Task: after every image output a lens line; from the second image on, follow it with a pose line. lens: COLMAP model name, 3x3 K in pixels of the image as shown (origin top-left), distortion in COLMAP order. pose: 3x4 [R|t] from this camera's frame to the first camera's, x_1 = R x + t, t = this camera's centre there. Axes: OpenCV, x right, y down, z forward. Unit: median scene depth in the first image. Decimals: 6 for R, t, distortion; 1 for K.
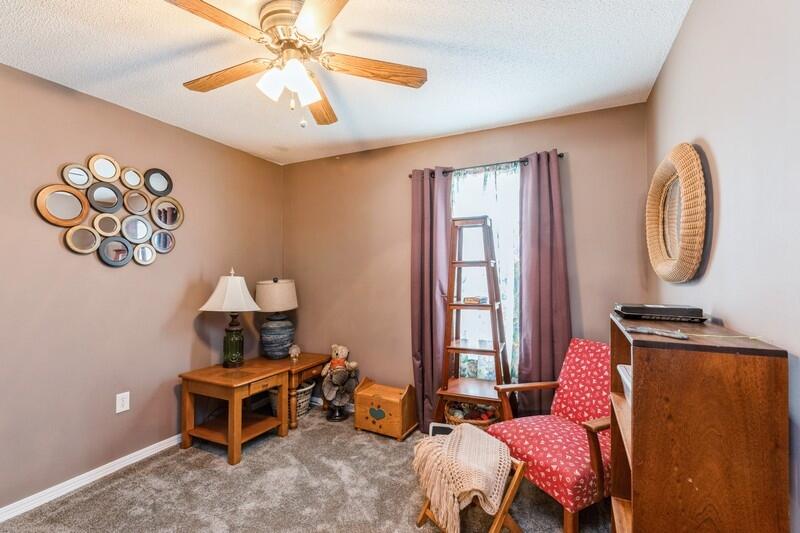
lens RADIAL K [[364.0, 0, 402.3], [0, 364.0, 264.5], [0, 0, 1]] dist [0.001865, -0.000162]
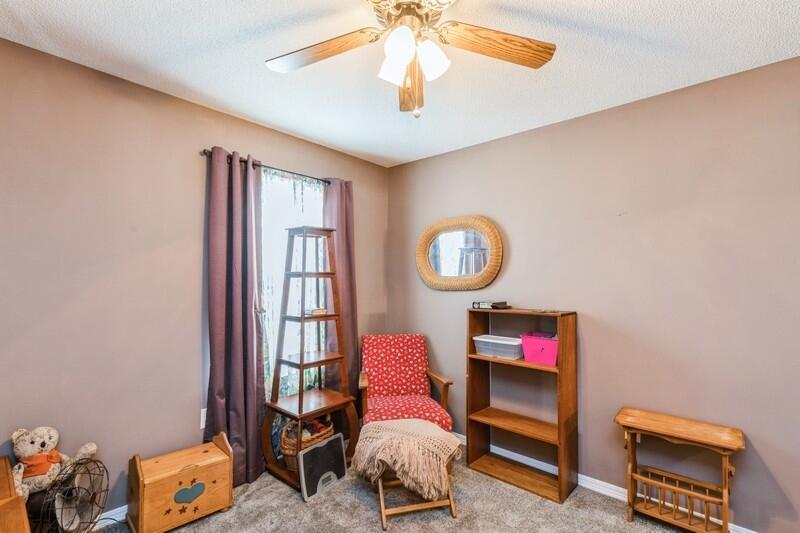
lens RADIAL K [[364.0, 0, 401.6], [0, 364.0, 271.6], [0, 0, 1]] dist [0.001865, -0.000162]
pose [[0.288952, 0.033057, 0.956773, -0.615679], [-0.026112, 0.999304, -0.026640, 0.009449], [-0.956987, -0.017286, 0.289614, 0.442735]]
